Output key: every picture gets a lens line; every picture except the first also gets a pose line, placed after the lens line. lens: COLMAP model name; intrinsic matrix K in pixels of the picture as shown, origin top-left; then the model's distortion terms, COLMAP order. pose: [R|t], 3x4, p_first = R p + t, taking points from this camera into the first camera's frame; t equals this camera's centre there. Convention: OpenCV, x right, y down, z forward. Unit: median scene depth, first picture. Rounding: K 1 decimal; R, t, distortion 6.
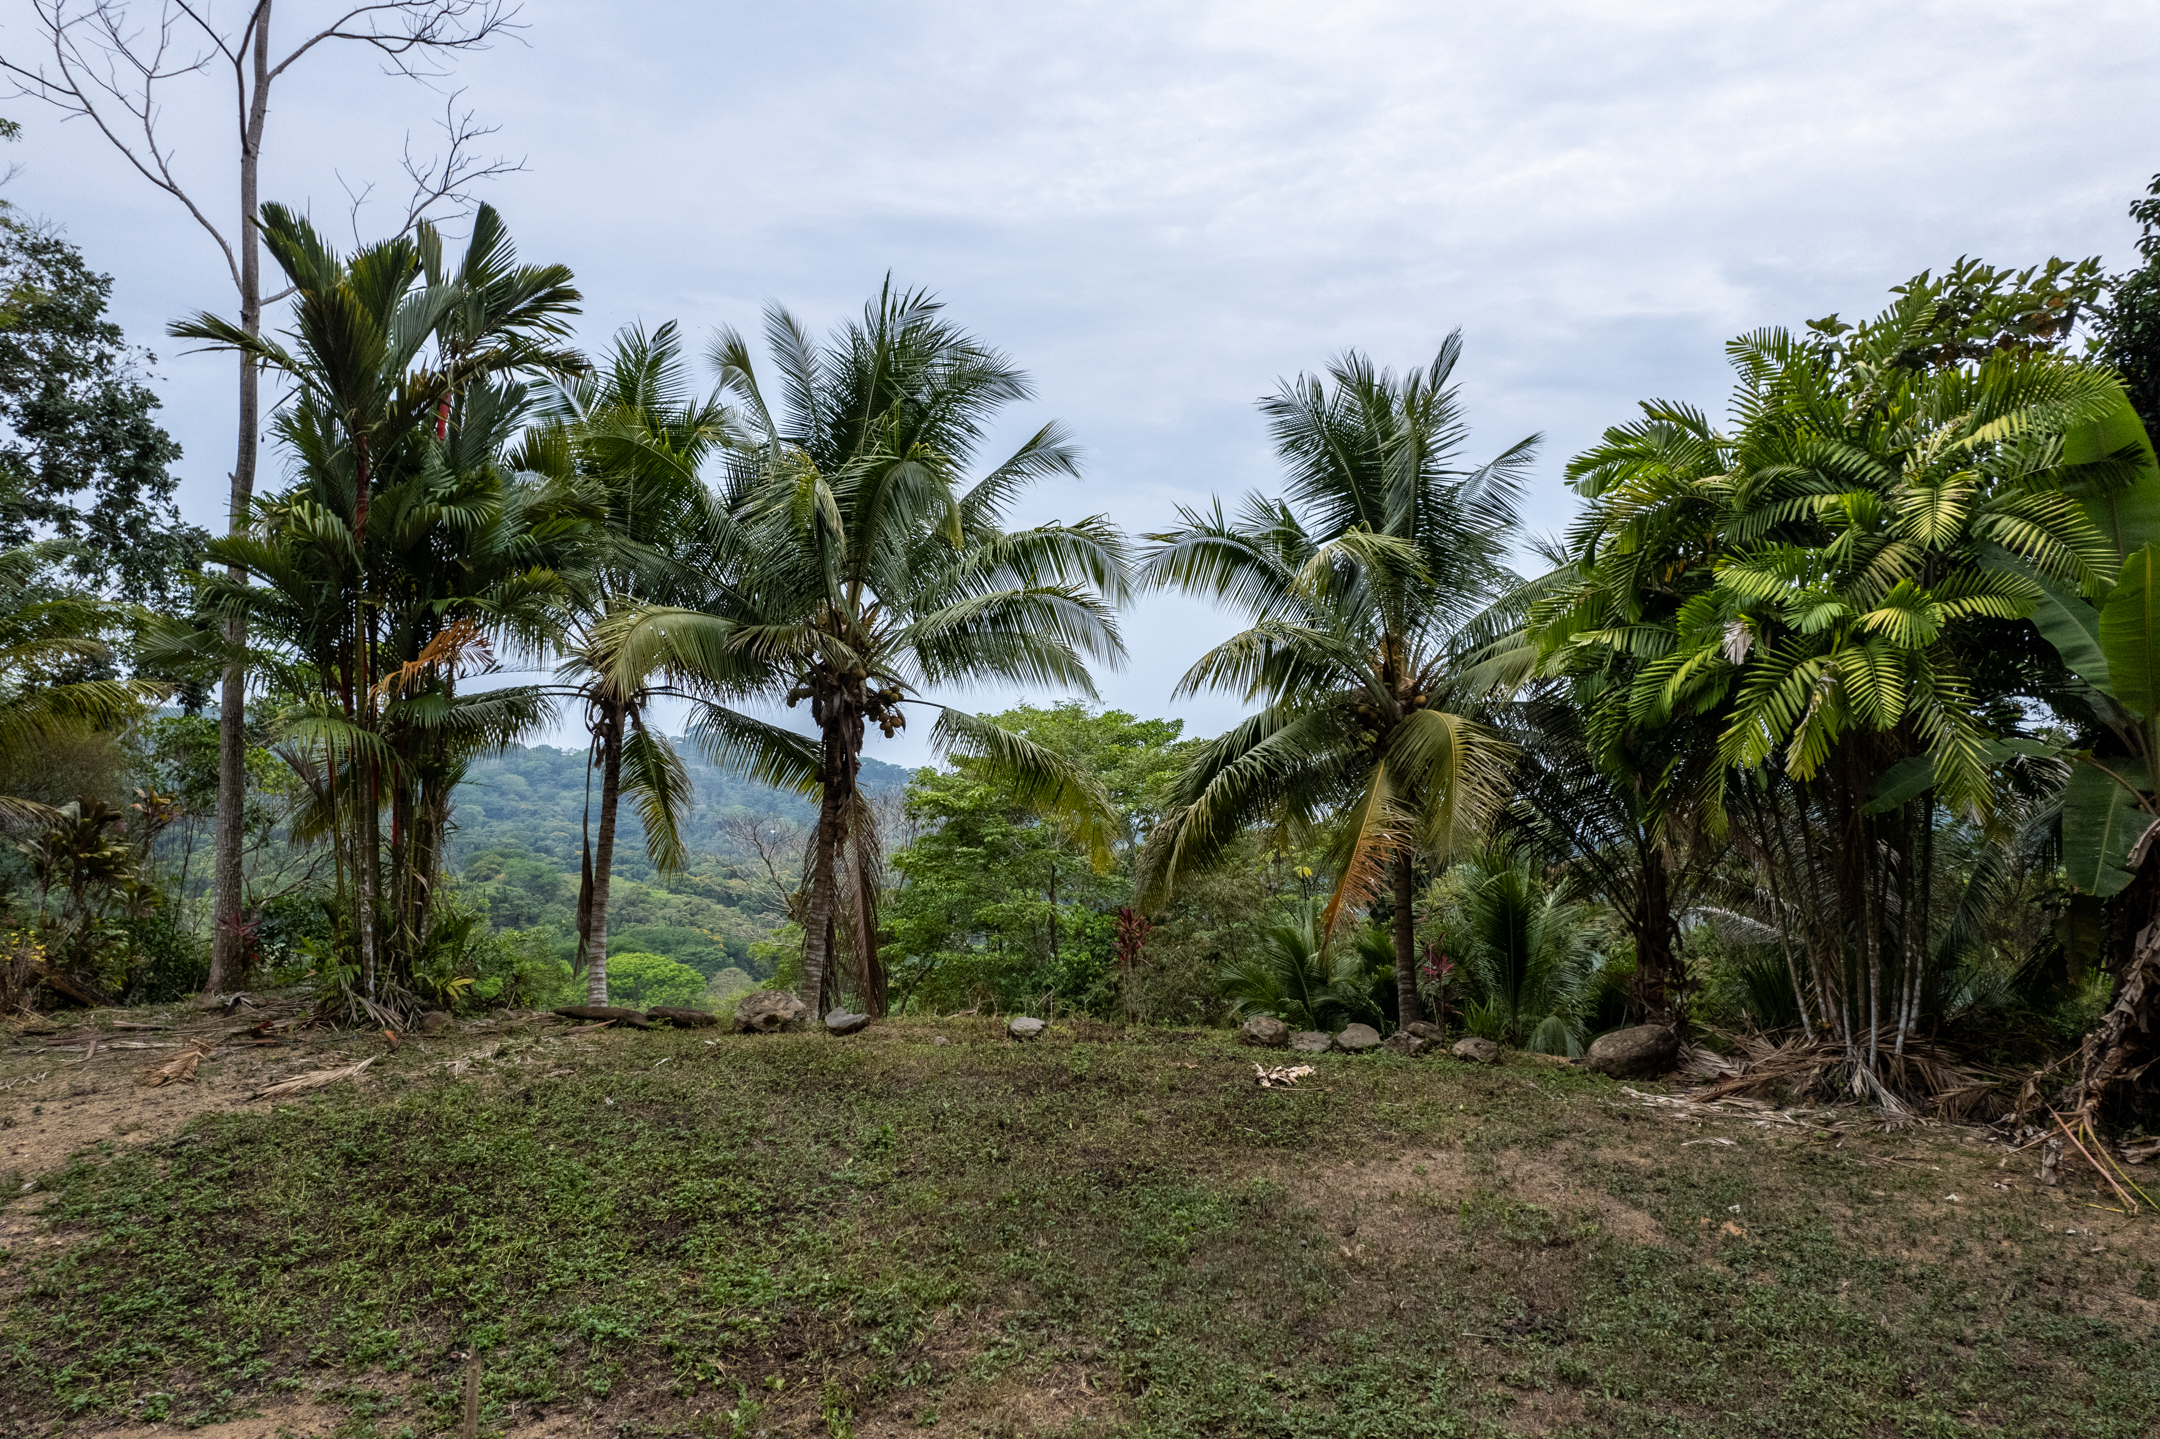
lens RADIAL K [[1381.2, 0, 1076.4], [0, 1381.2, 732.1], [0, 0, 1]] dist [-0.077814, 0.071398]
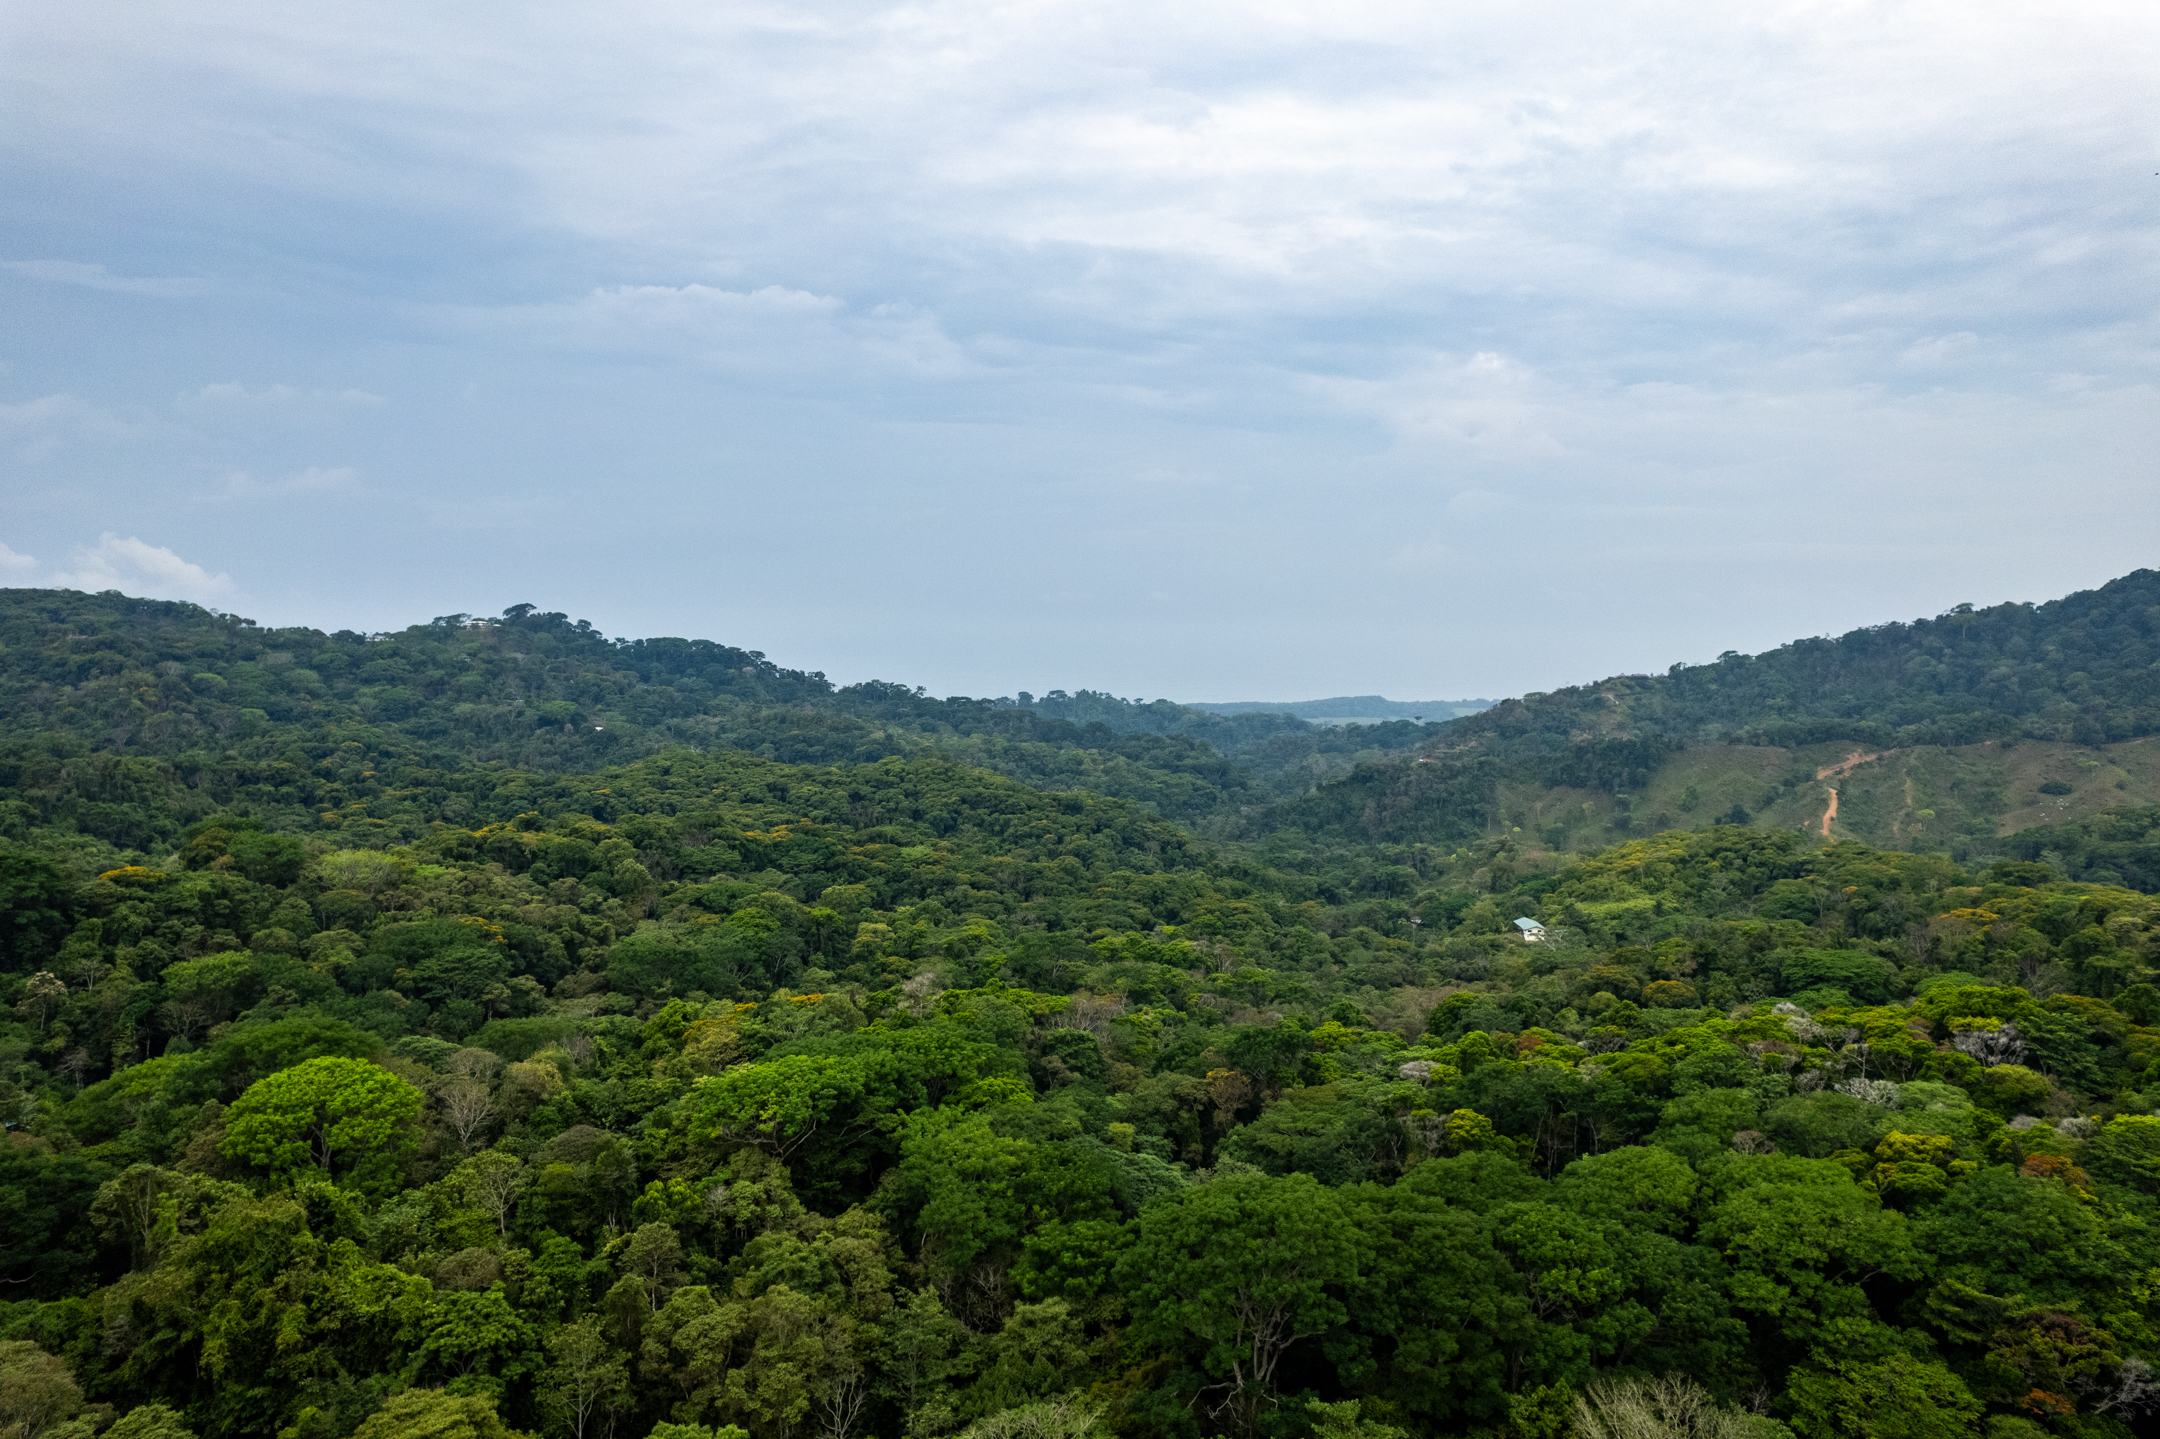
lens RADIAL K [[1378.1, 0, 1075.4], [0, 1378.1, 734.1], [0, 0, 1]] dist [-0.078223, 0.072726]
pose [[0.994279, -0.008847, 0.106451, 0.132040], [-0.002030, 0.994819, 0.101643, -1.371738], [-0.106799, -0.101278, 0.989109, 3.639582]]
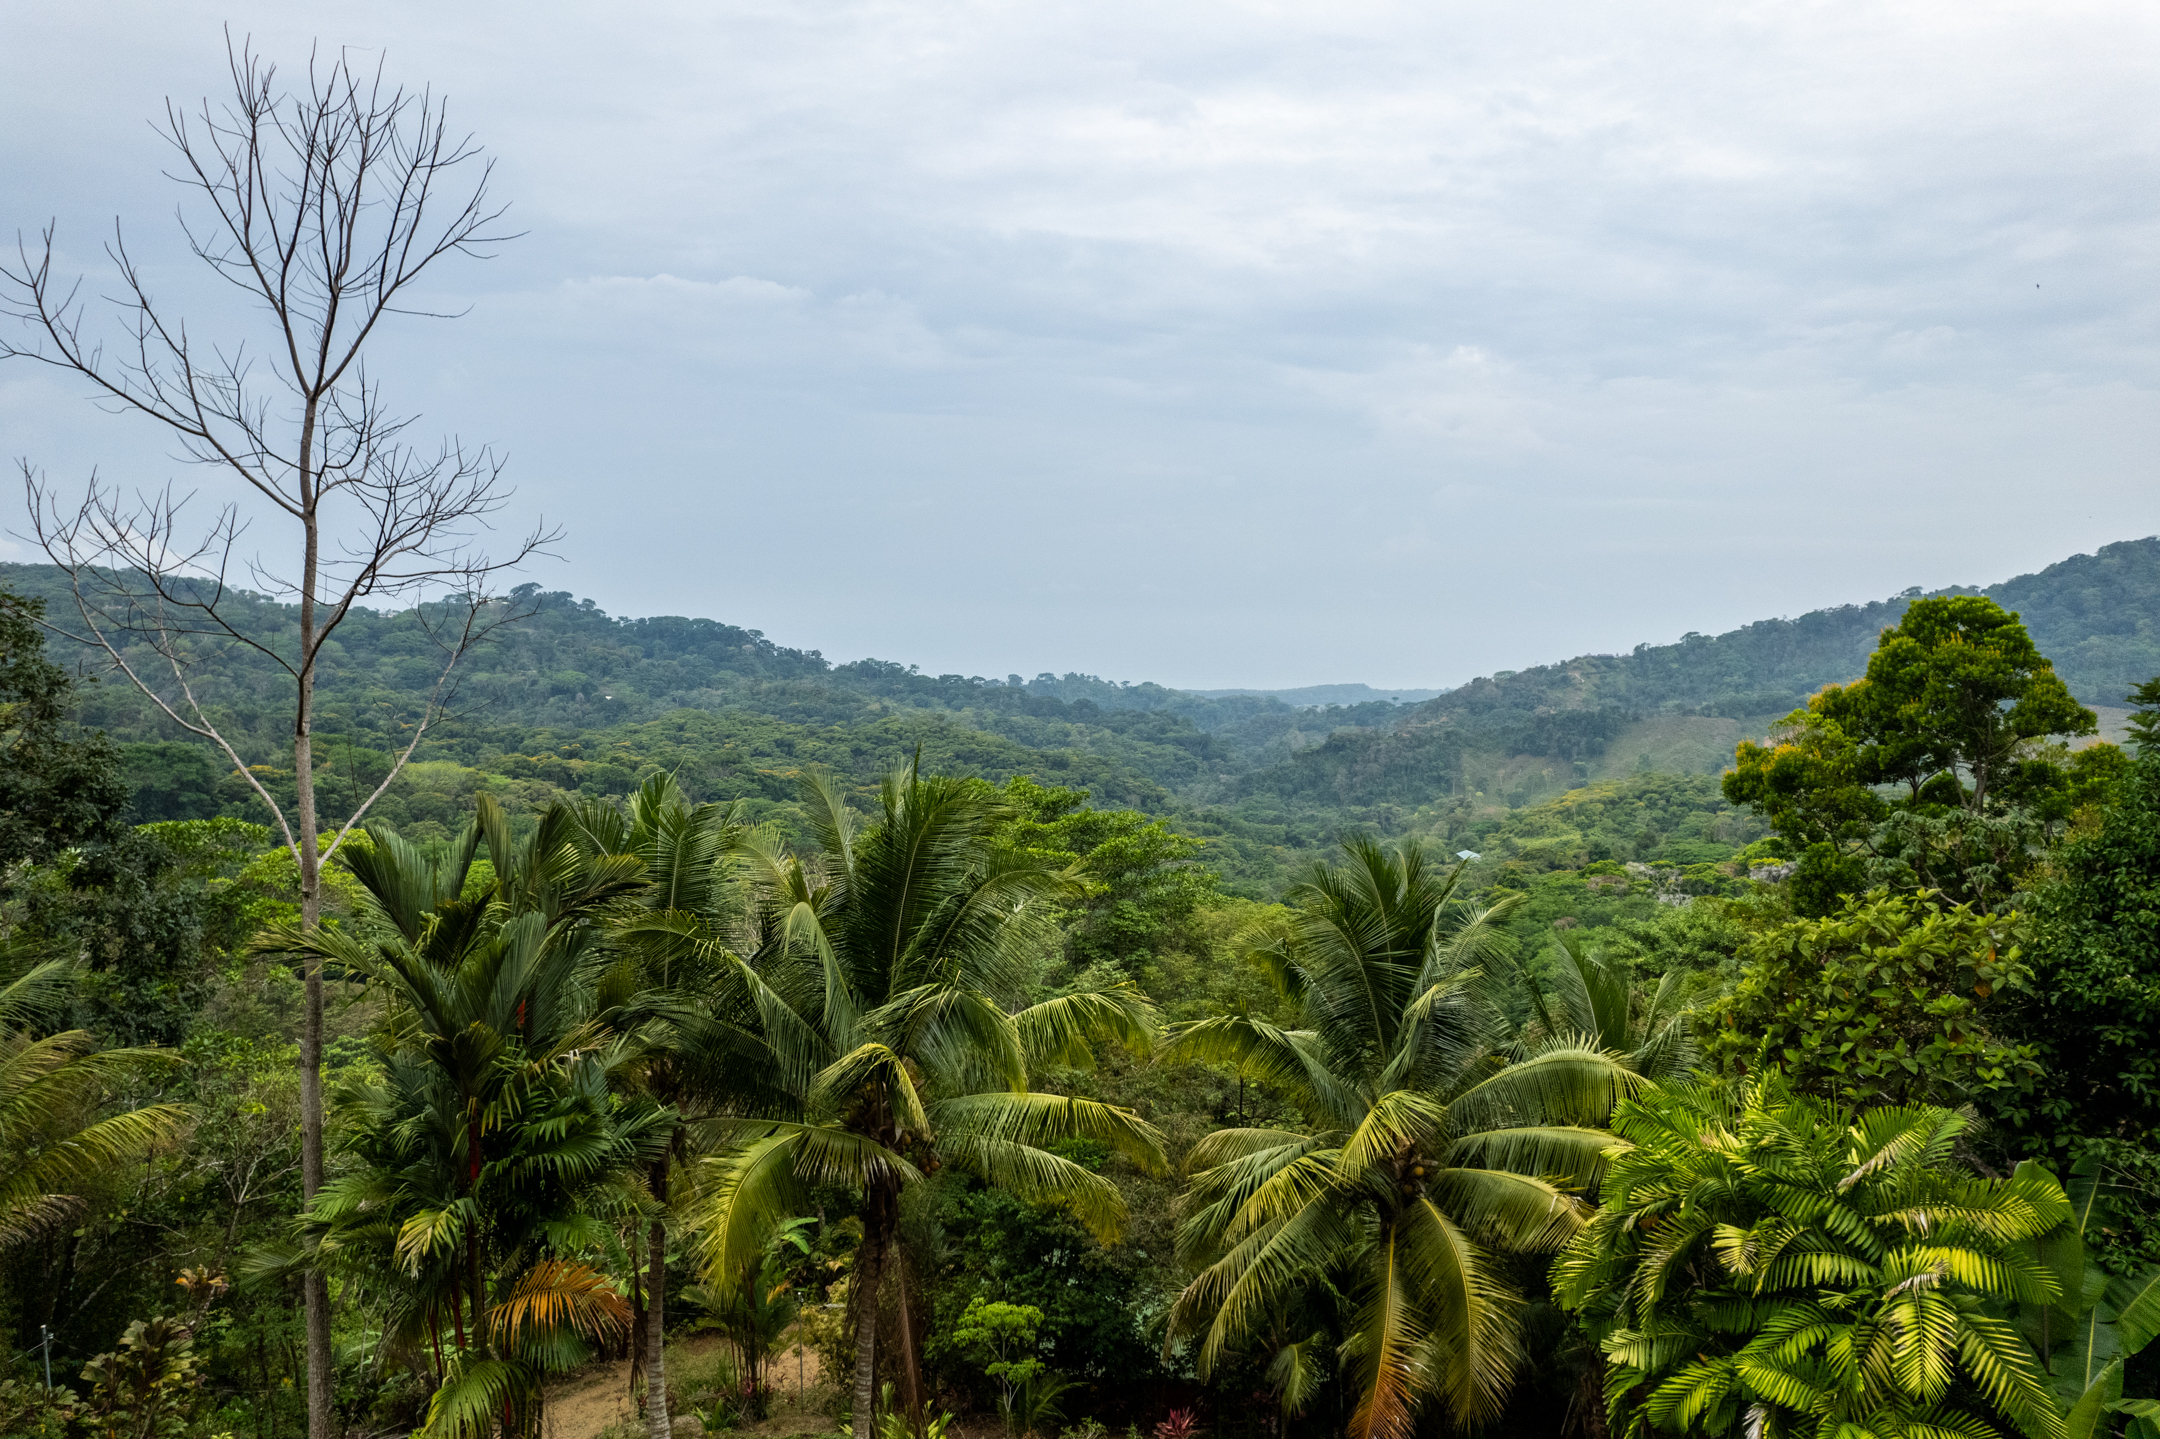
lens RADIAL K [[1378.1, 0, 1075.4], [0, 1378.1, 734.1], [0, 0, 1]] dist [-0.078223, 0.072726]
pose [[0.993432, -0.006377, 0.114247, -0.161447], [-0.005846, 0.994313, 0.106336, -0.521997], [-0.114275, -0.106306, 0.987745, -0.035098]]
